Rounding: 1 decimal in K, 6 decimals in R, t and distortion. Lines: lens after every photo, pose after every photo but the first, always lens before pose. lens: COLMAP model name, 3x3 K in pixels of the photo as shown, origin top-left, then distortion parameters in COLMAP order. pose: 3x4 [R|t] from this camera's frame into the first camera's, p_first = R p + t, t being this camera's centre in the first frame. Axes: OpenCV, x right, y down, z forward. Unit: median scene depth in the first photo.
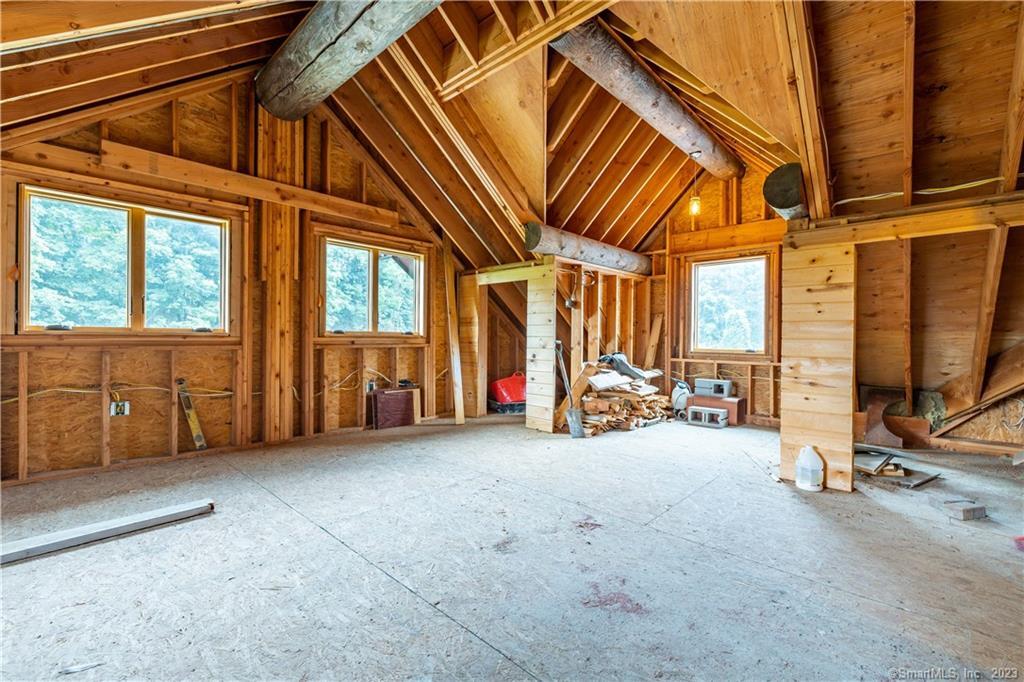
lens RADIAL K [[433.3, 0, 515.4], [0, 433.3, 336.0], [0, 0, 1]] dist [-0.013719, -0.000377]
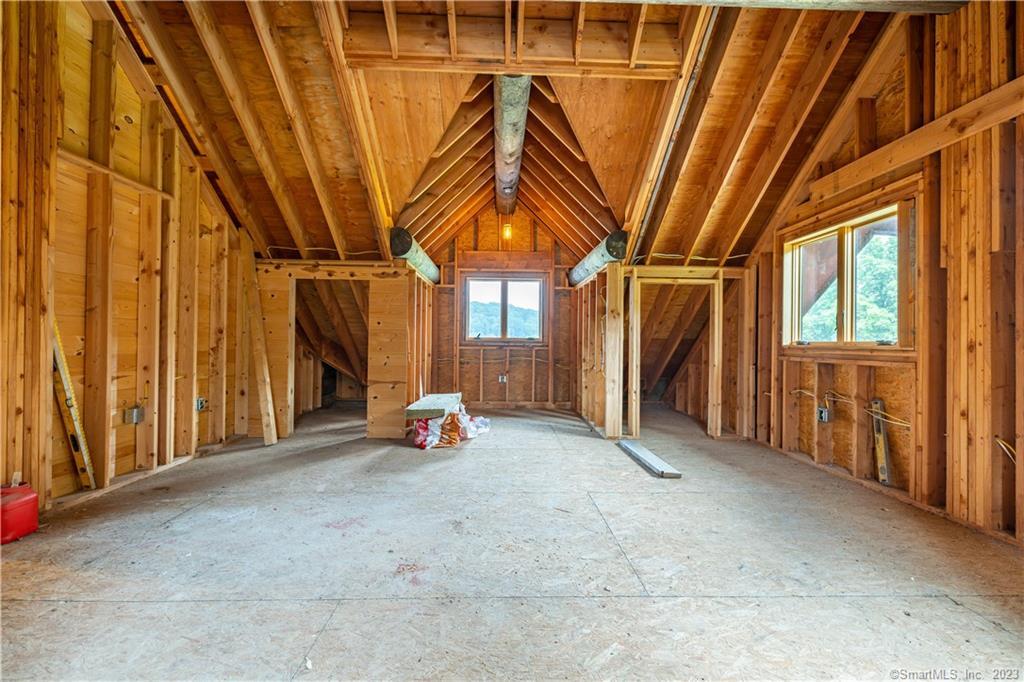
lens RADIAL K [[433.3, 0, 510.3], [0, 433.3, 340.3], [0, 0, 1]] dist [-0.013719, -0.000377]
pose [[-0.714179, -0.019935, -0.699679, 0.364471], [-0.017560, 0.999790, -0.010561, 0.002947], [0.699743, 0.004743, -0.714379, 1.025898]]
